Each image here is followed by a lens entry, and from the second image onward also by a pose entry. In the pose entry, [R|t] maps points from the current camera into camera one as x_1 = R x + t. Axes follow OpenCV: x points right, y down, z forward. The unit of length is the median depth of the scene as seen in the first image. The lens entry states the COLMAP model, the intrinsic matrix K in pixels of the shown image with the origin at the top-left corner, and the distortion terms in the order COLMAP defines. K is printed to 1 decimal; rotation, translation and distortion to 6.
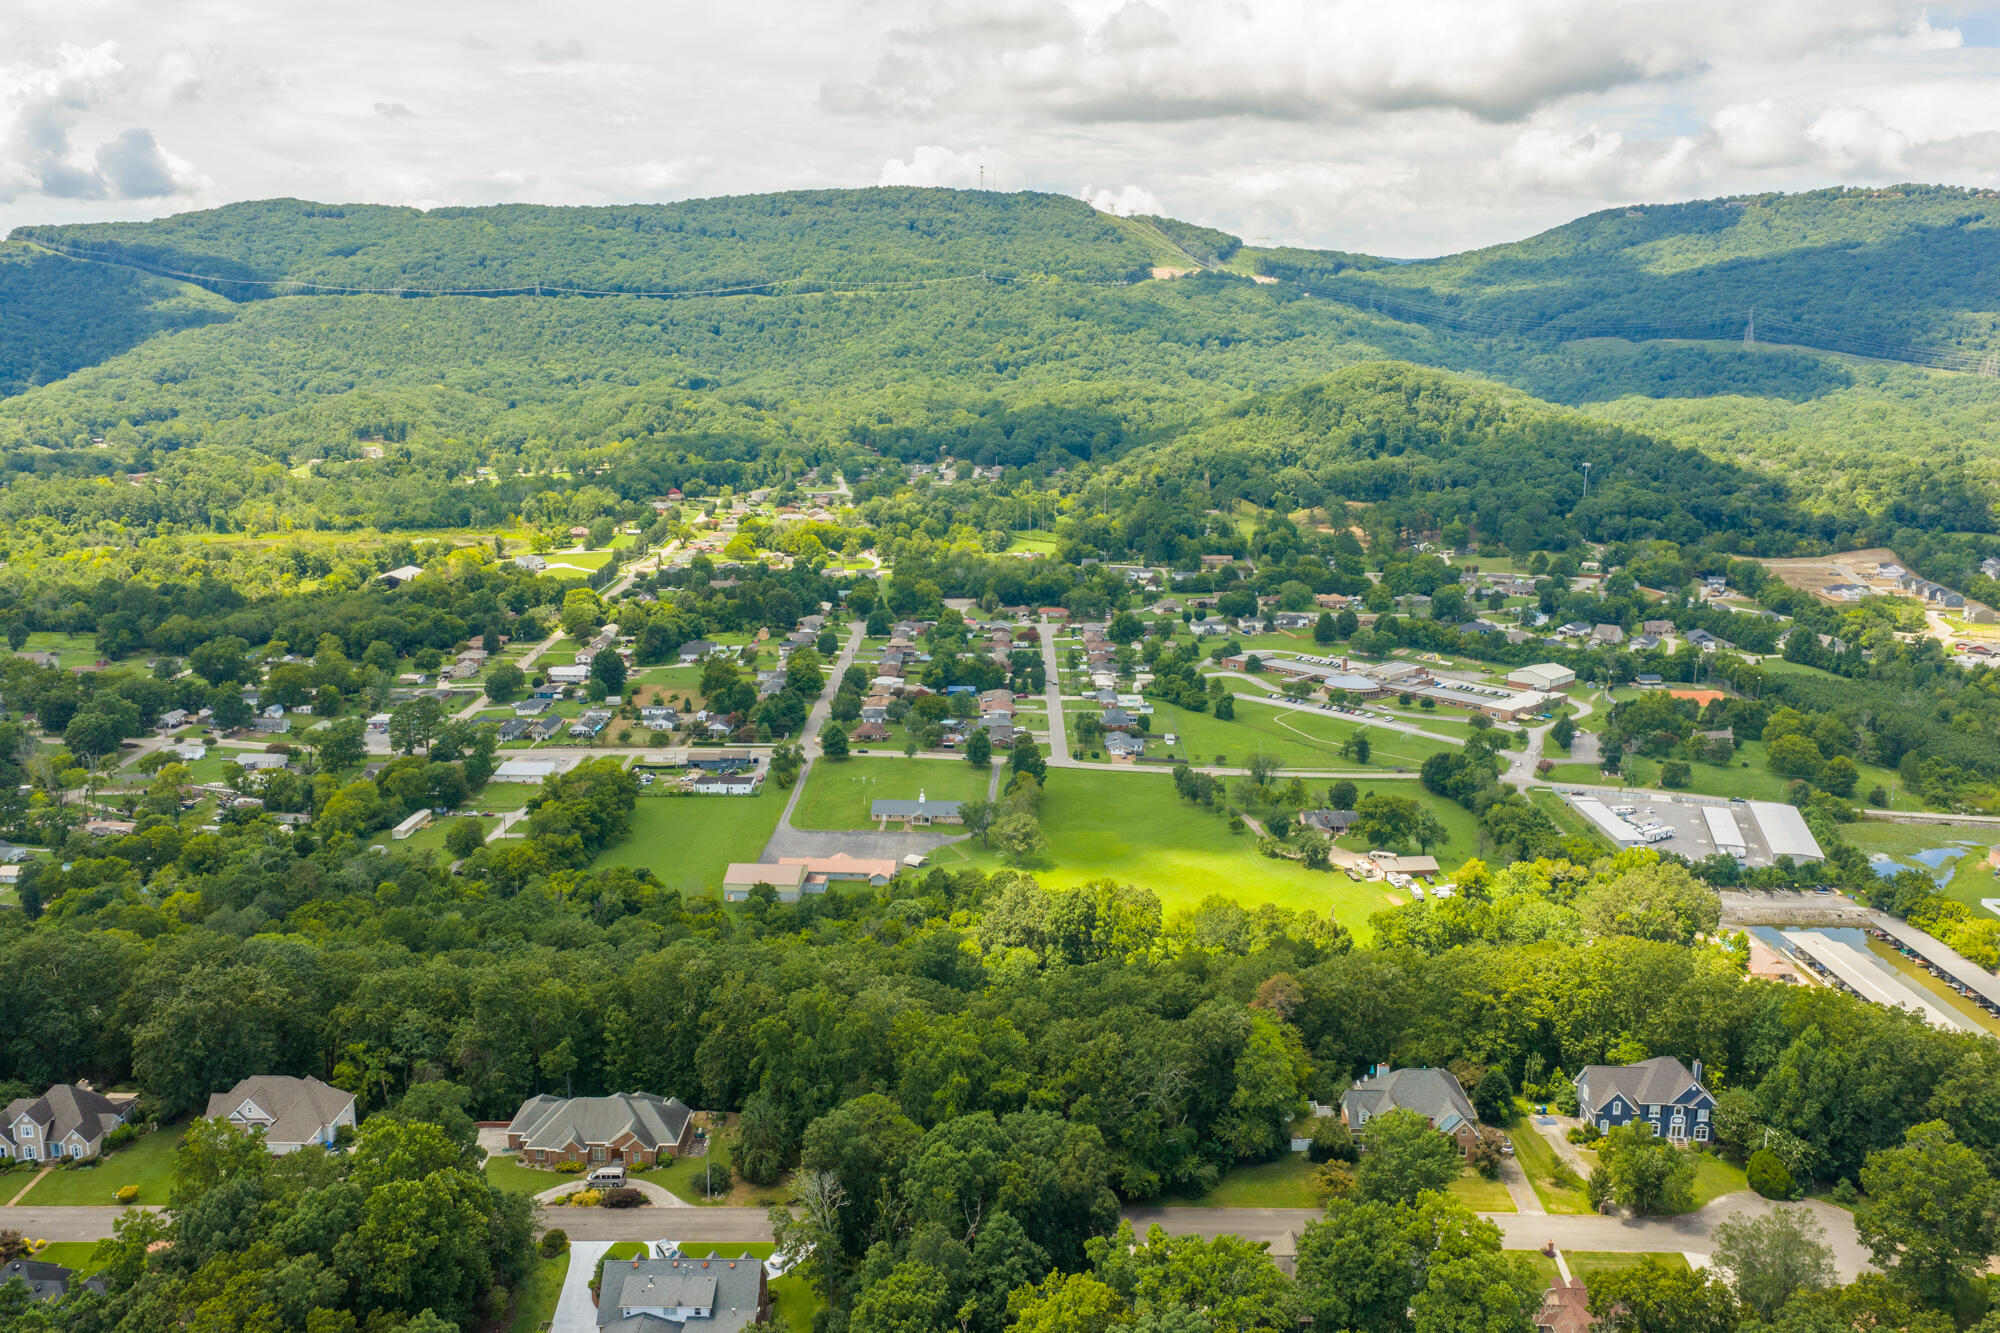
lens RADIAL K [[1681.3, 0, 1000.0], [0, 1681.3, 666.5], [0, 0, 1]] dist [0.027174, -0.046277]
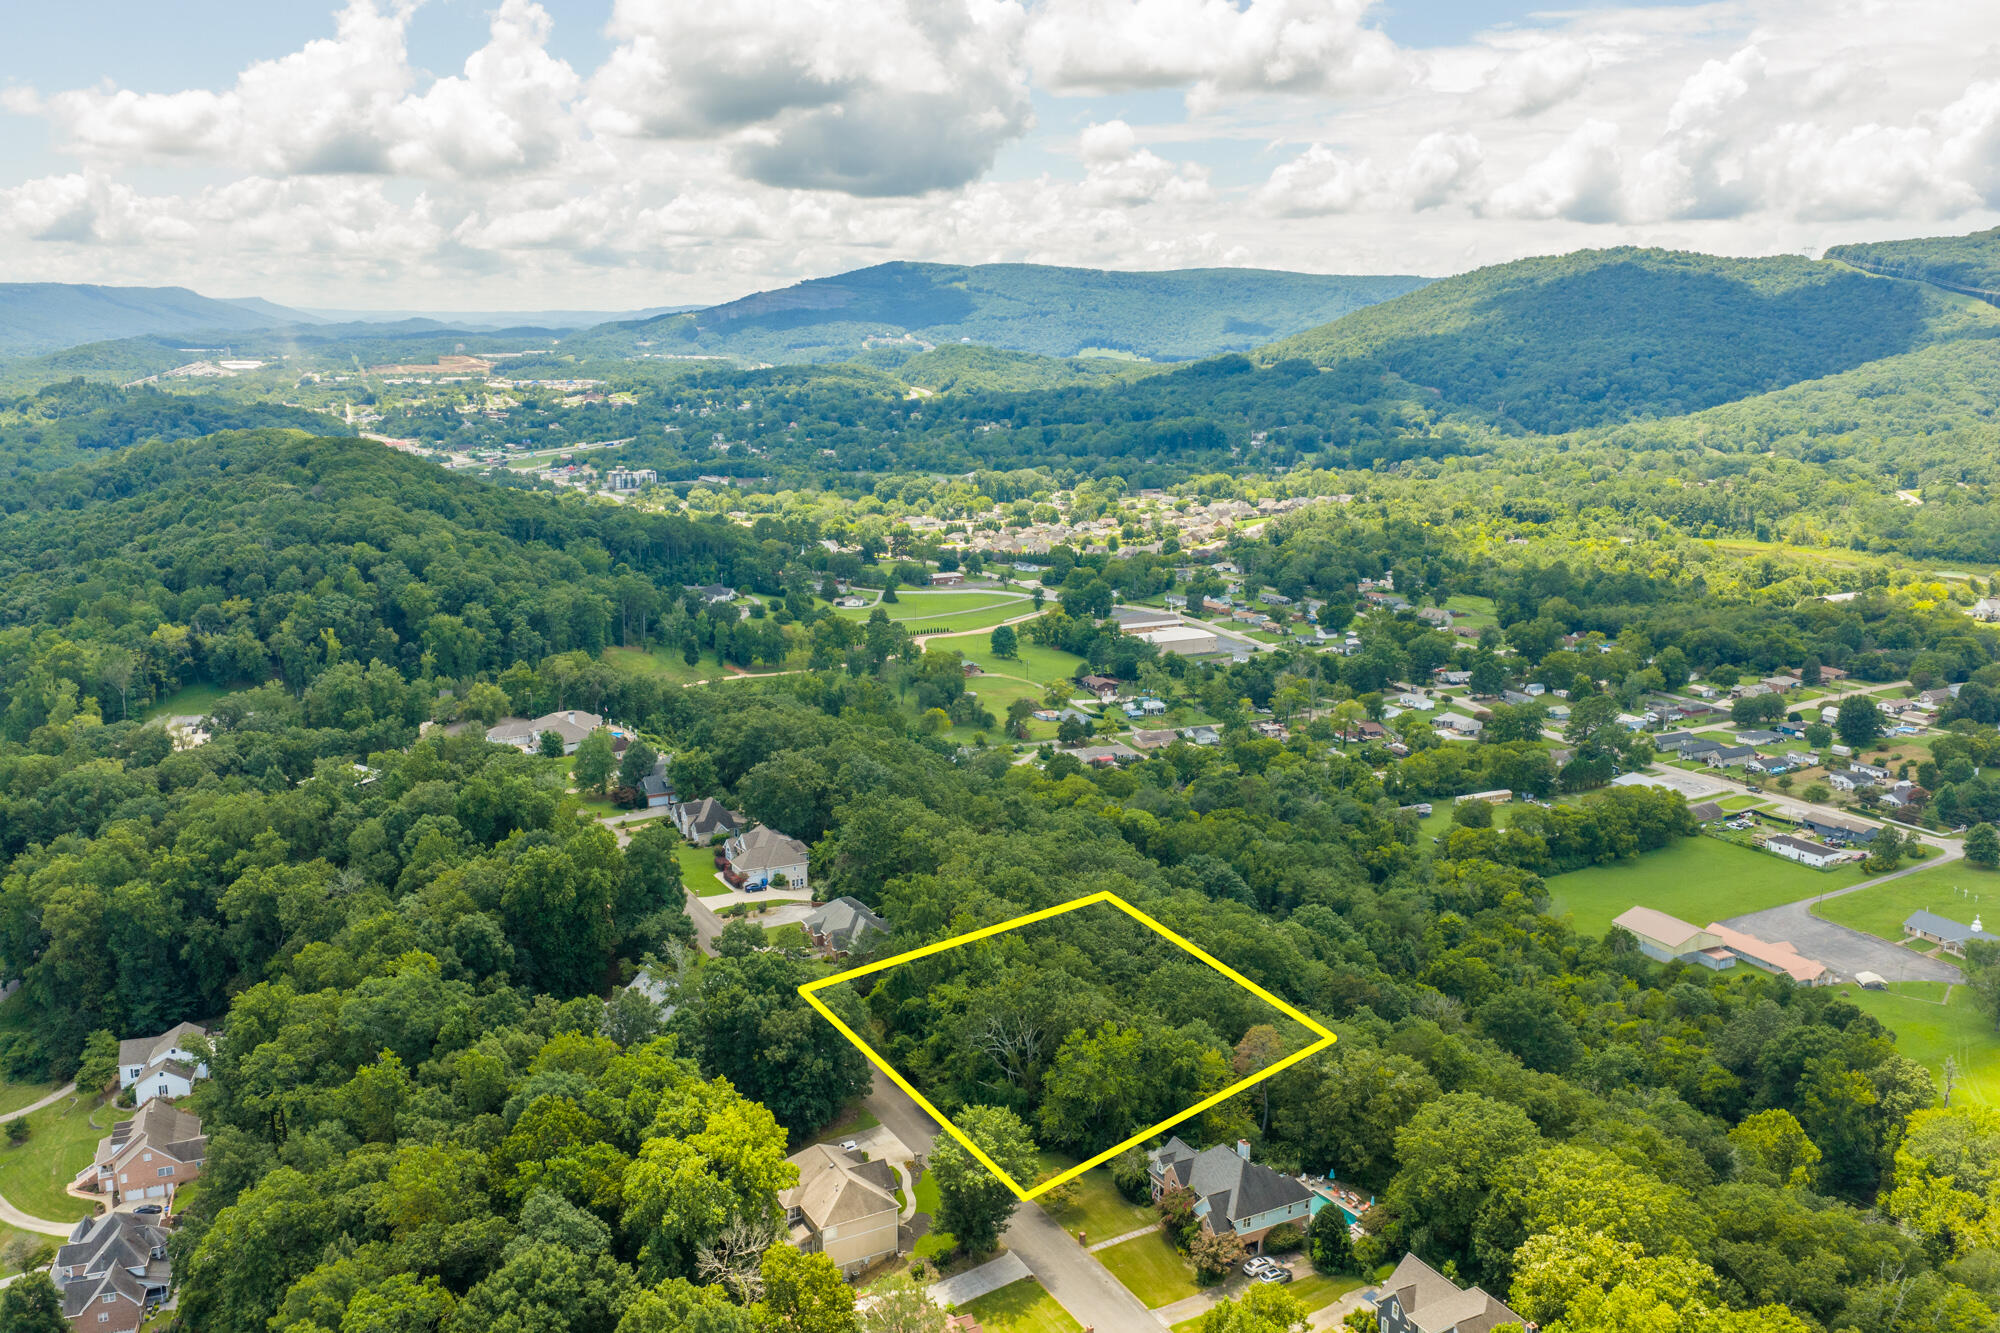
lens RADIAL K [[1681.3, 0, 1000.0], [0, 1681.3, 666.5], [0, 0, 1]] dist [0.027174, -0.046277]
pose [[0.484104, 0.177727, -0.856771, 0.375958], [-0.185568, 0.977736, 0.097967, -0.033996], [0.855107, 0.111563, 0.506306, 0.162390]]
